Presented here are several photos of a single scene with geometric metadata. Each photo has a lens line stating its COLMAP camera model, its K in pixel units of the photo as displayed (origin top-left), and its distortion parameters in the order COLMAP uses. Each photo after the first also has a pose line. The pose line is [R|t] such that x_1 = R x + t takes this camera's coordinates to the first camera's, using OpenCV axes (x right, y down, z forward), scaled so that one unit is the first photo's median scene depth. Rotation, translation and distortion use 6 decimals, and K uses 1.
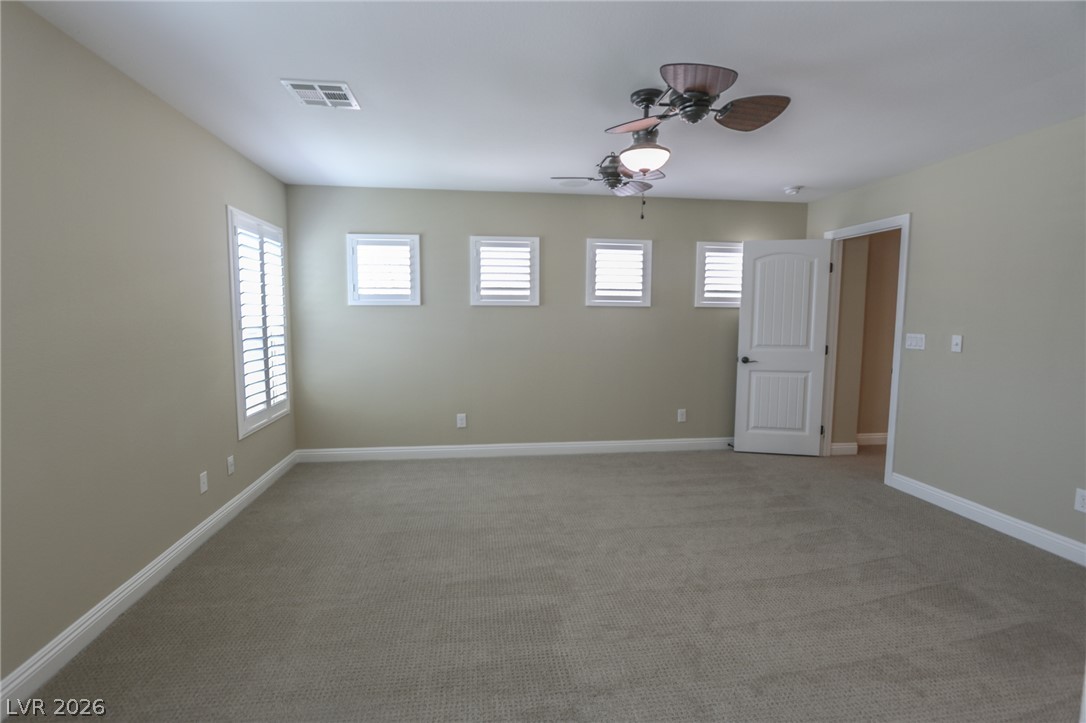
lens RADIAL K [[499.1, 0, 535.2], [0, 499.1, 360.4], [0, 0, 1]] dist [-0.011103, -0.000337]
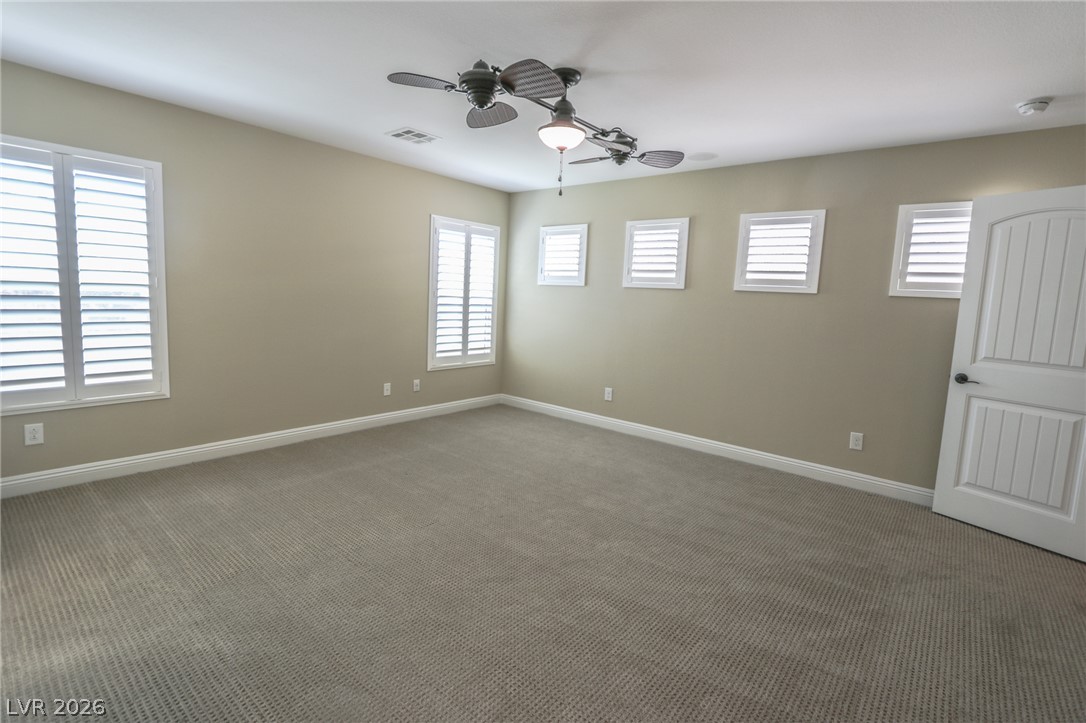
lens RADIAL K [[501.8, 0, 547.0], [0, 501.8, 346.7], [0, 0, 1]] dist [-0.000088, -0.000328]
pose [[0.691417, 0.104547, -0.714851, 0.534598], [-0.108649, 0.993268, 0.040178, -0.009887], [0.714239, 0.049888, 0.698121, 0.150034]]
